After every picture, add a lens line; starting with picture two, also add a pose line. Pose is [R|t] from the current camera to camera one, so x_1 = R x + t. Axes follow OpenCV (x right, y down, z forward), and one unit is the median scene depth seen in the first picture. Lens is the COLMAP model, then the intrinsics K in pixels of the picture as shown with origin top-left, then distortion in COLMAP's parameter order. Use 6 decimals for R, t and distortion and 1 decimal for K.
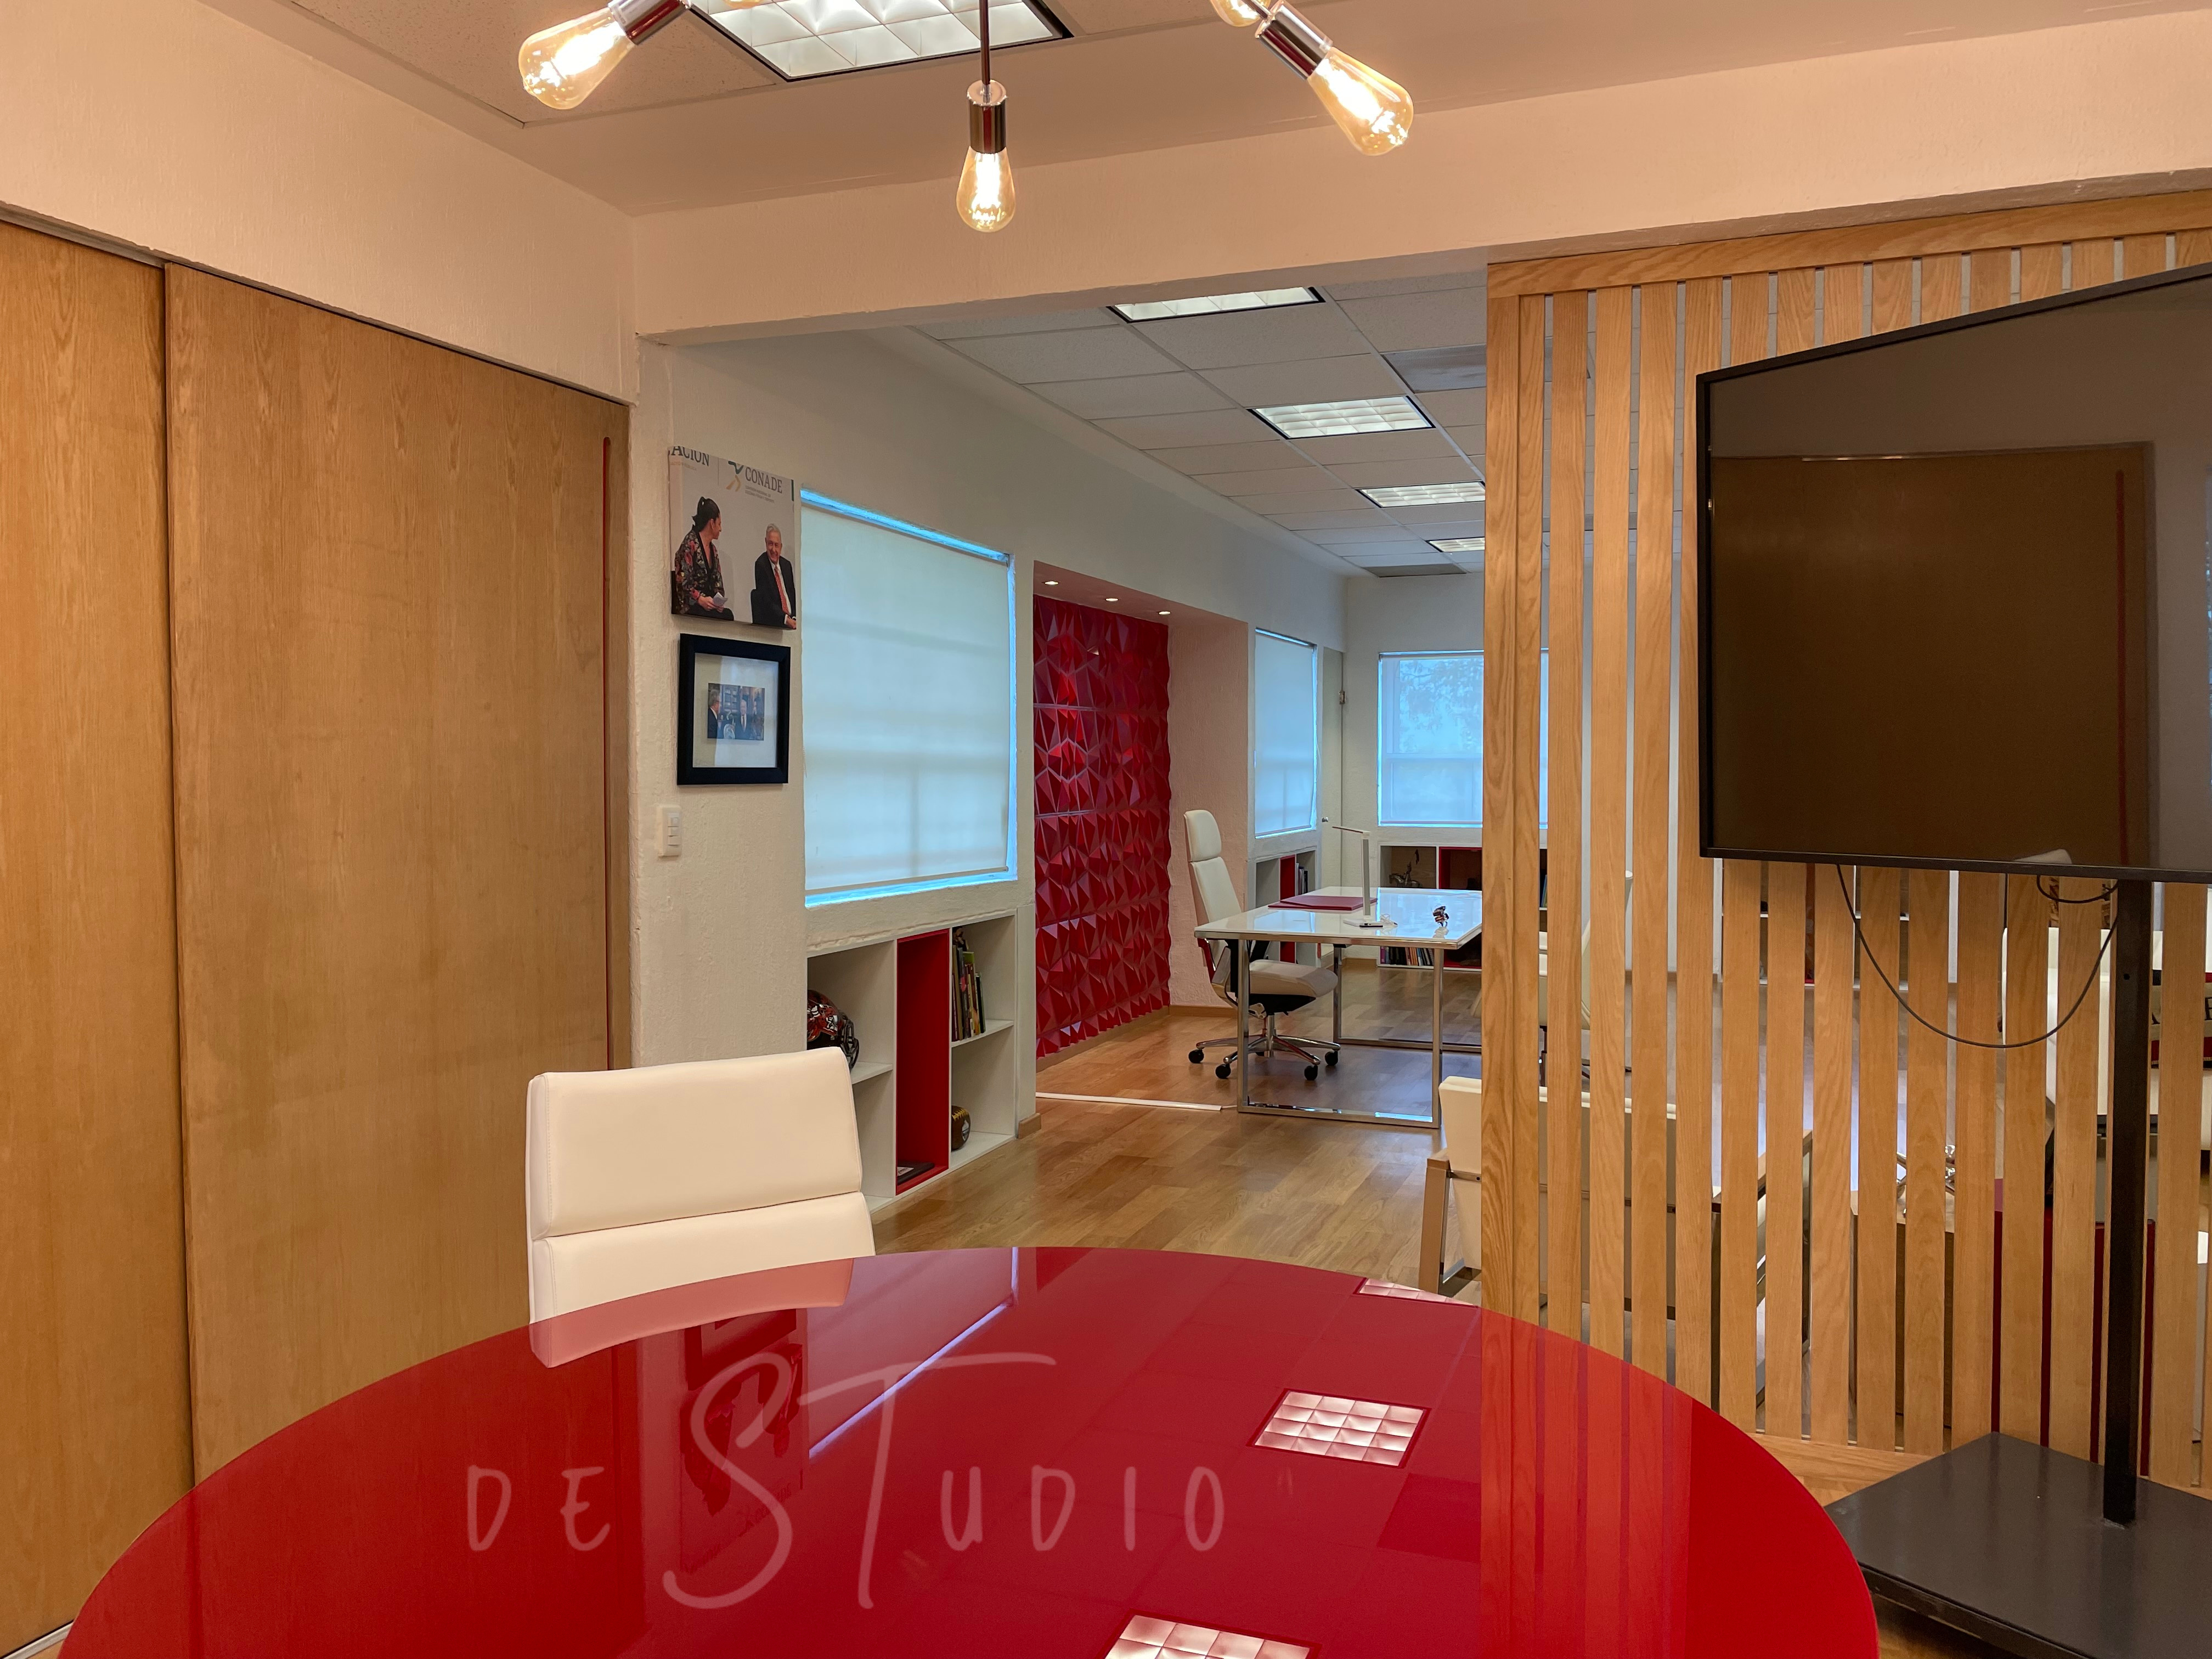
lens RADIAL K [[1665.5, 0, 1107.5], [0, 1665.5, 822.3], [0, 0, 1]] dist [0.084322, -0.104801]
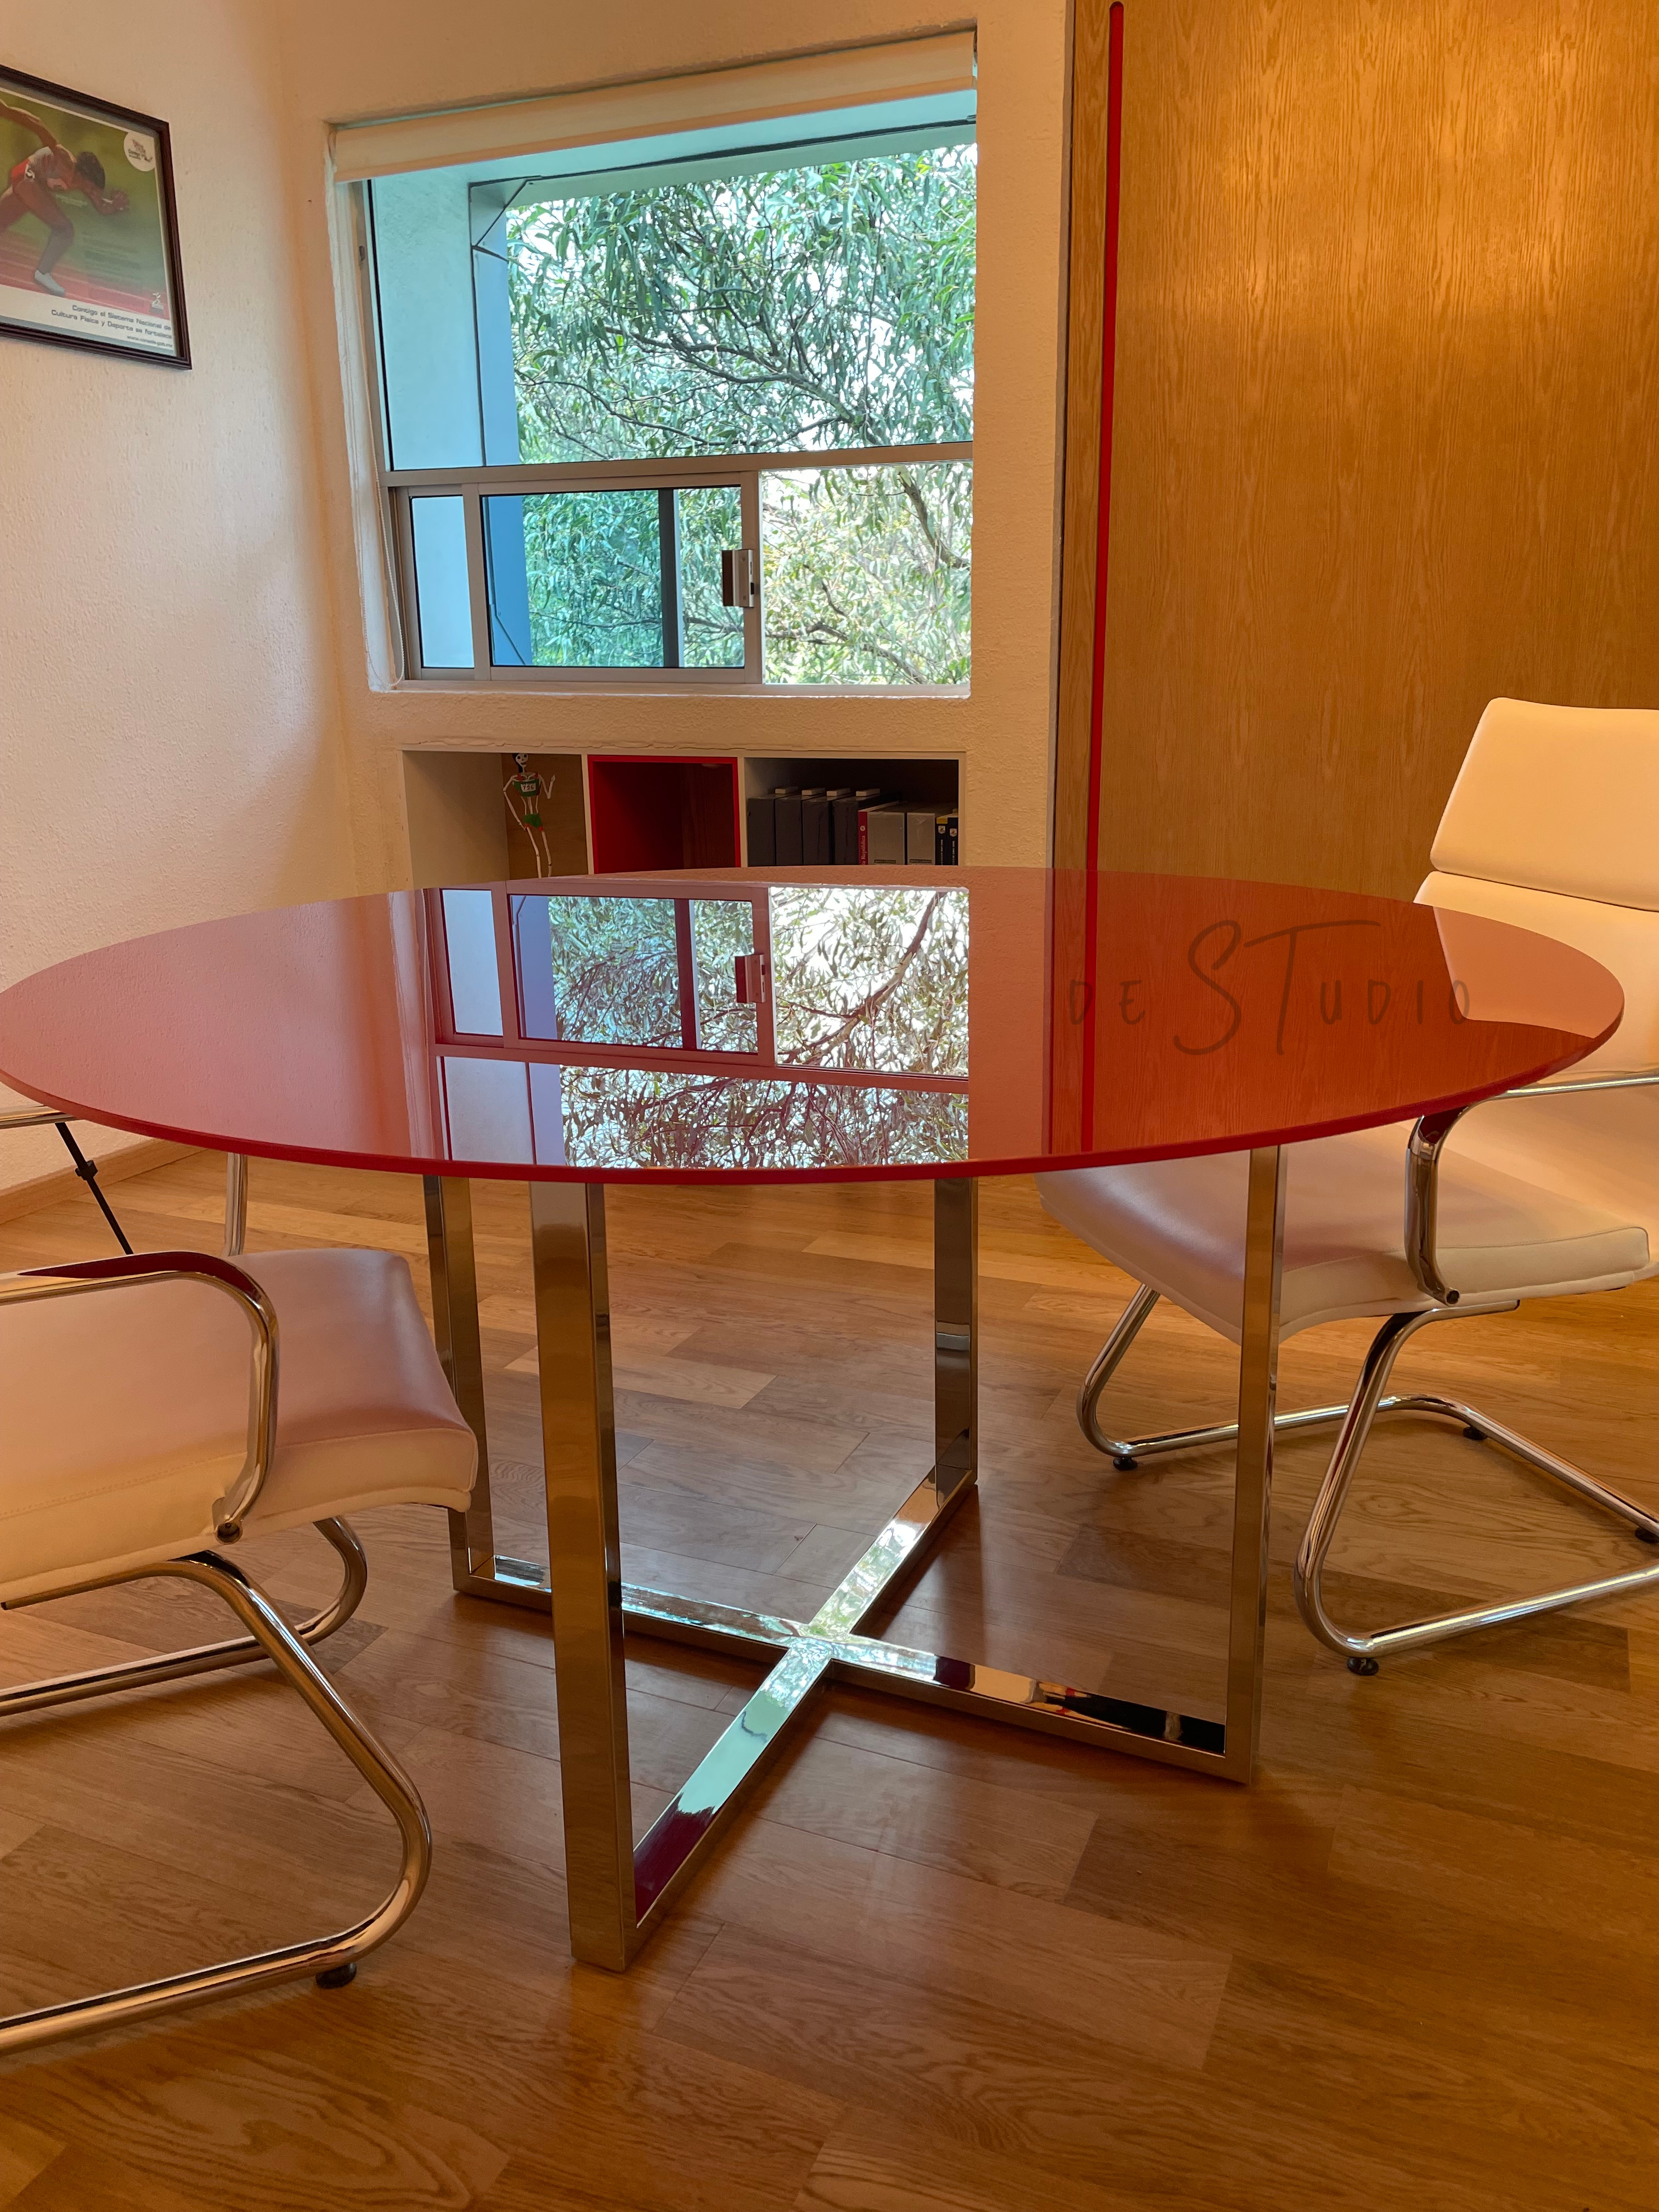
lens RADIAL K [[1665.5, 0, 827.6], [0, 1665.5, 1092.4], [0, 0, 1]] dist [0.084322, -0.104801]
pose [[-0.061859, 0.252646, -0.965579, 0.336148], [-0.017805, 0.966999, 0.254158, 0.069175], [0.997926, 0.032914, -0.055319, 0.364543]]
